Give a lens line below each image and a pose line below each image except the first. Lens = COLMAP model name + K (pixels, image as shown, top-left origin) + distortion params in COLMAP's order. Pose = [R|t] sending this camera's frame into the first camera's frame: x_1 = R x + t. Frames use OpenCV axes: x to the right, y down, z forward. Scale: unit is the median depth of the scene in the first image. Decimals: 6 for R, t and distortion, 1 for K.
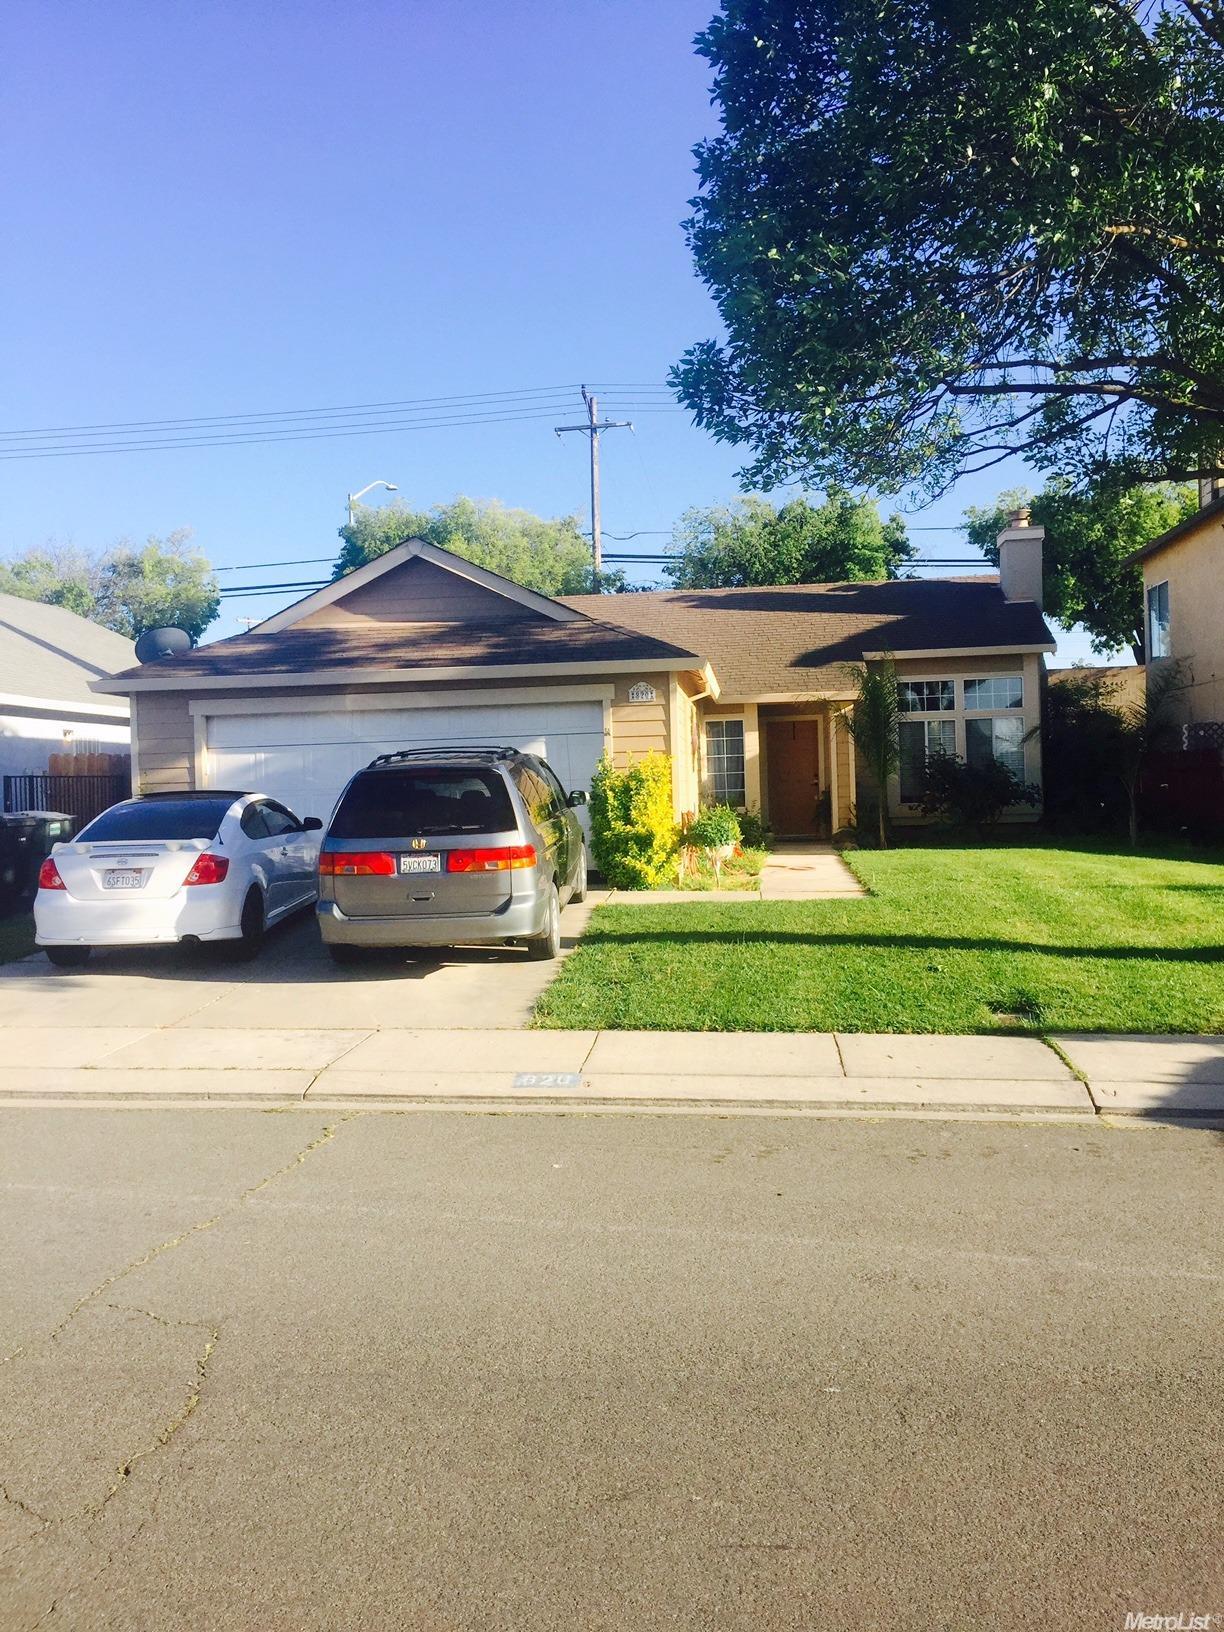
lens RADIAL K [[1405.6, 0, 610.4], [0, 1405.6, 816.7], [0, 0, 1]] dist [0.048935, 0.000981]
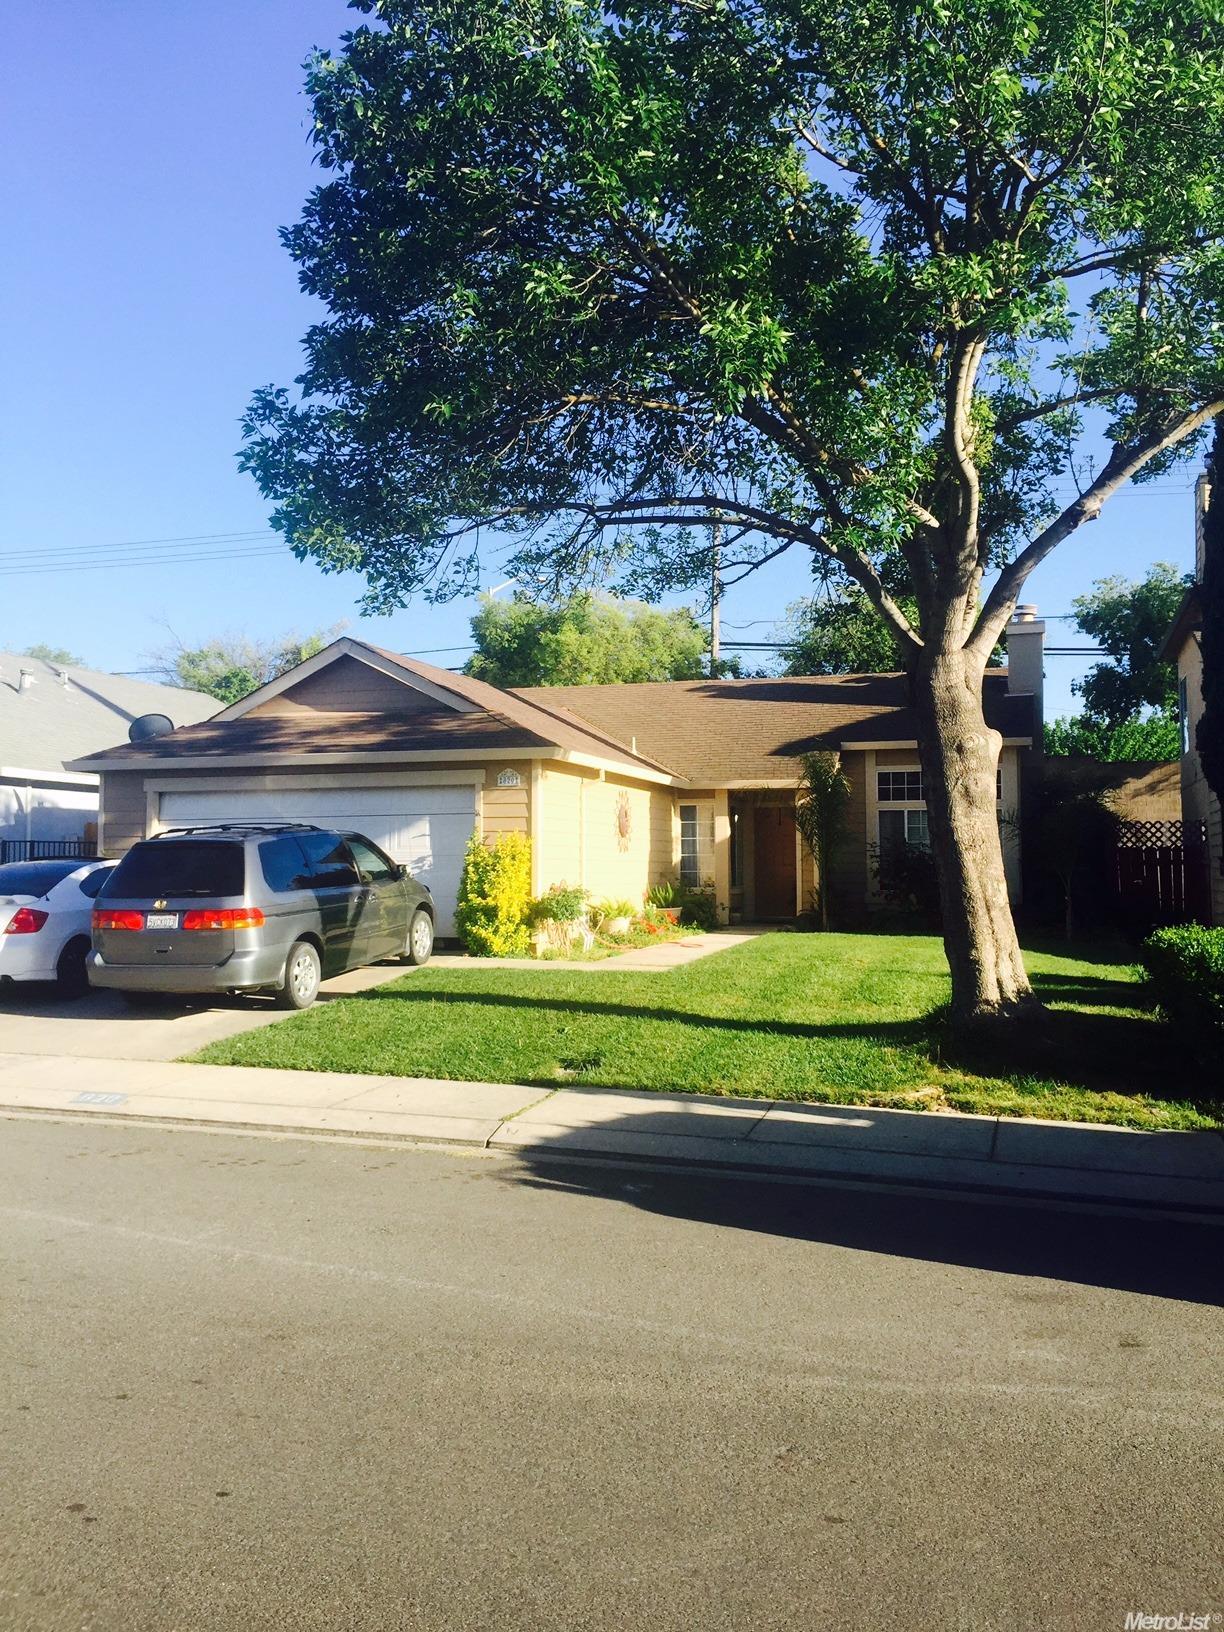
lens RADIAL K [[1405.6, 0, 614.8], [0, 1405.6, 813.9], [0, 0, 1]] dist [0.048935, 0.000981]
pose [[0.982575, 0.021215, -0.184651, 0.308993], [-0.031922, 0.997964, -0.055210, -0.001960], [0.183104, 0.060142, 0.981252, -0.065784]]
